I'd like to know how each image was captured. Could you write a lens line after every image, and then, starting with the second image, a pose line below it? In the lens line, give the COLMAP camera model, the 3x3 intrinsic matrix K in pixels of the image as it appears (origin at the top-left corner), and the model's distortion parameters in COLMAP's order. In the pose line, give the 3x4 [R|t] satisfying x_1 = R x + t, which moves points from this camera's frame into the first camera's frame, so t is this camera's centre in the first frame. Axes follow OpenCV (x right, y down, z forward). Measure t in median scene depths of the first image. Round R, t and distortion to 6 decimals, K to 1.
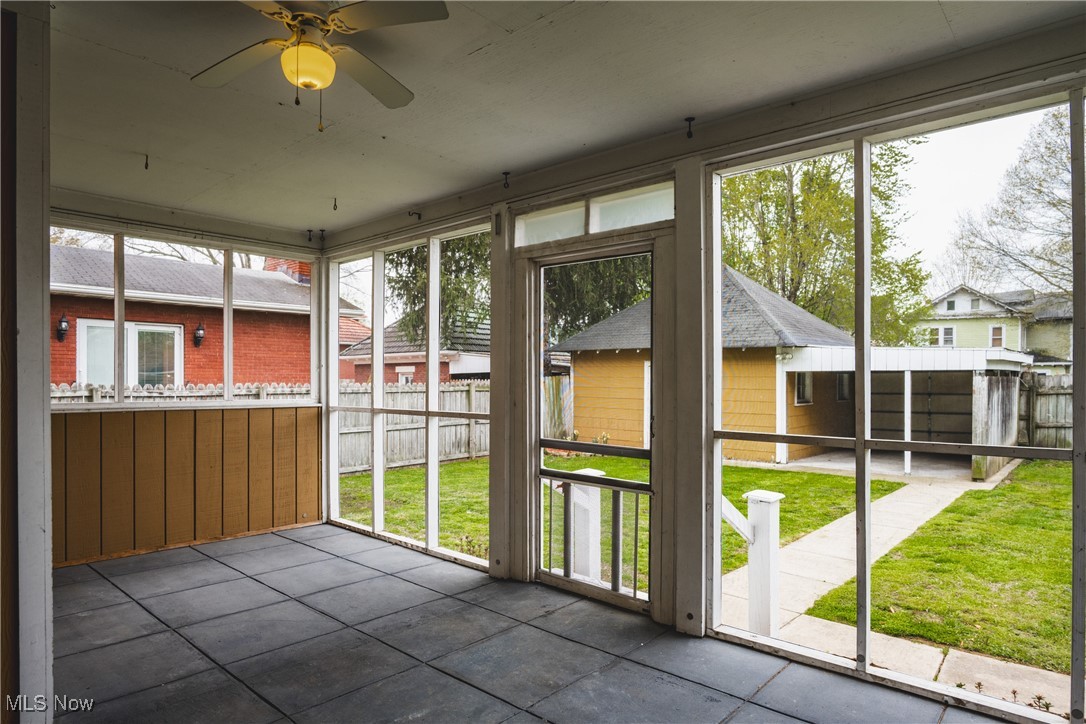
lens RADIAL K [[619.2, 0, 554.9], [0, 619.2, 385.8], [0, 0, 1]] dist [-0.014410, 0.004343]
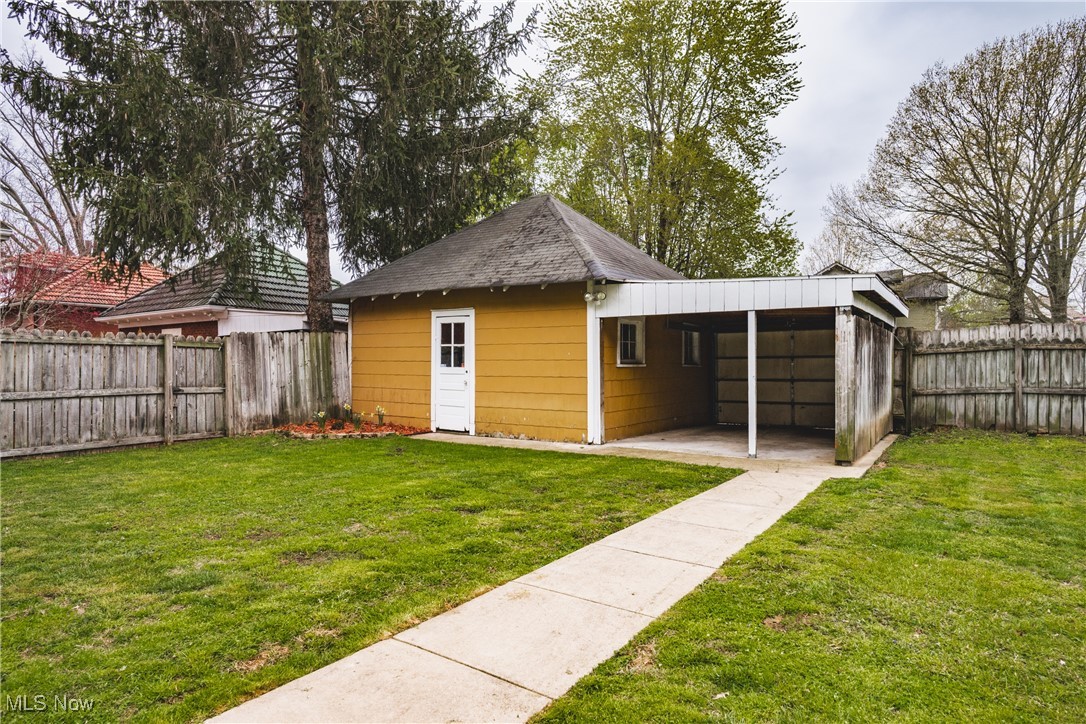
lens RADIAL K [[619.2, 0, 540.4], [0, 619.2, 361.5], [0, 0, 1]] dist [-0.014410, 0.004343]
pose [[0.991278, 0.002317, 0.131771, 0.207294], [-0.000198, 0.999871, -0.016091, 0.039956], [-0.131791, 0.015924, 0.991150, 0.284428]]
